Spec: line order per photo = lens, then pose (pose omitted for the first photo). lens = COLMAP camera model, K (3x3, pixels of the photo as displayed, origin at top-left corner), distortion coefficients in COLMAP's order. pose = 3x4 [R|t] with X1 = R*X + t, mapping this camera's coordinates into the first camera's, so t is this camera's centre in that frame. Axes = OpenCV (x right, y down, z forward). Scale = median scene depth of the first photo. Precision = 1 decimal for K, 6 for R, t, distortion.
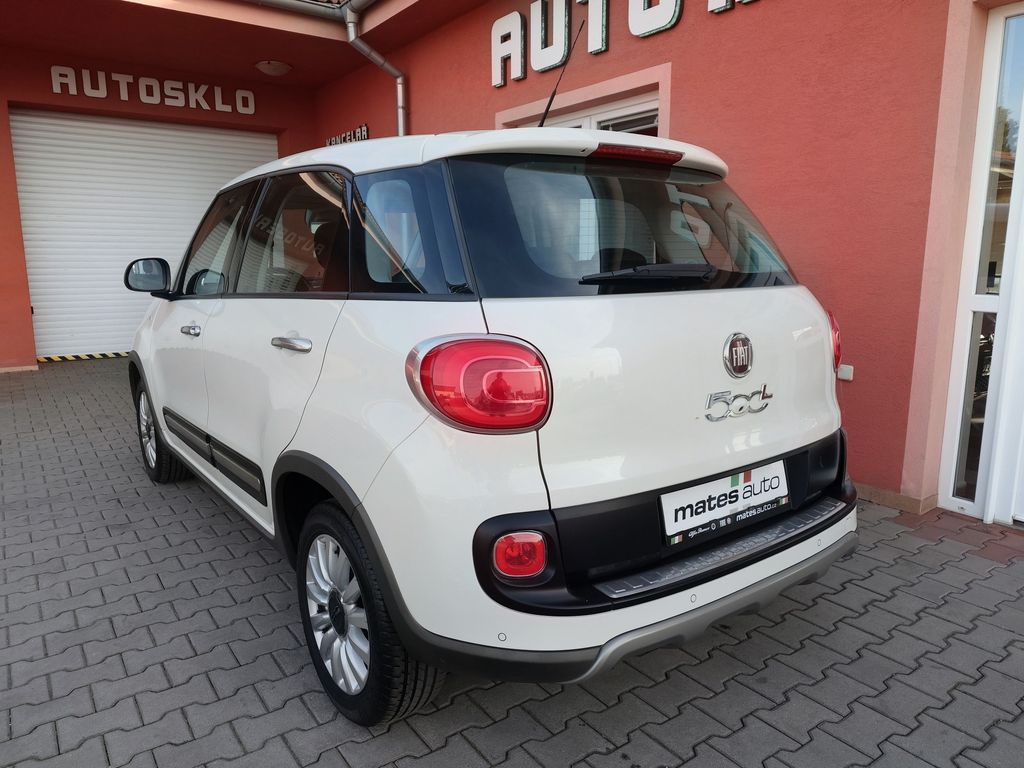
lens RADIAL K [[710.4, 0, 512.0], [0, 710.4, 384.0], [0, 0, 1]] dist [0.006605, -0.009783]
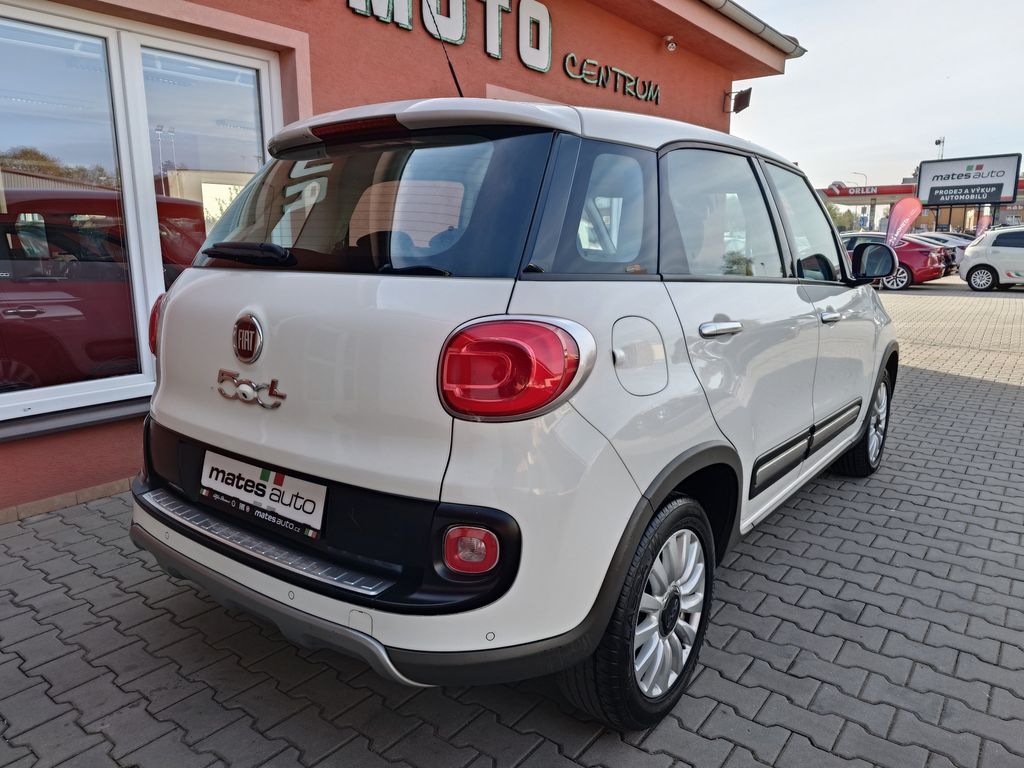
lens RADIAL K [[710.4, 0, 512.0], [0, 710.4, 384.0], [0, 0, 1]] dist [0.006605, -0.009783]
pose [[-0.291996, -0.189439, 0.937471, -1.409905], [0.170995, 0.954054, 0.246050, -0.339122], [-0.941009, 0.232149, -0.246187, 1.866145]]
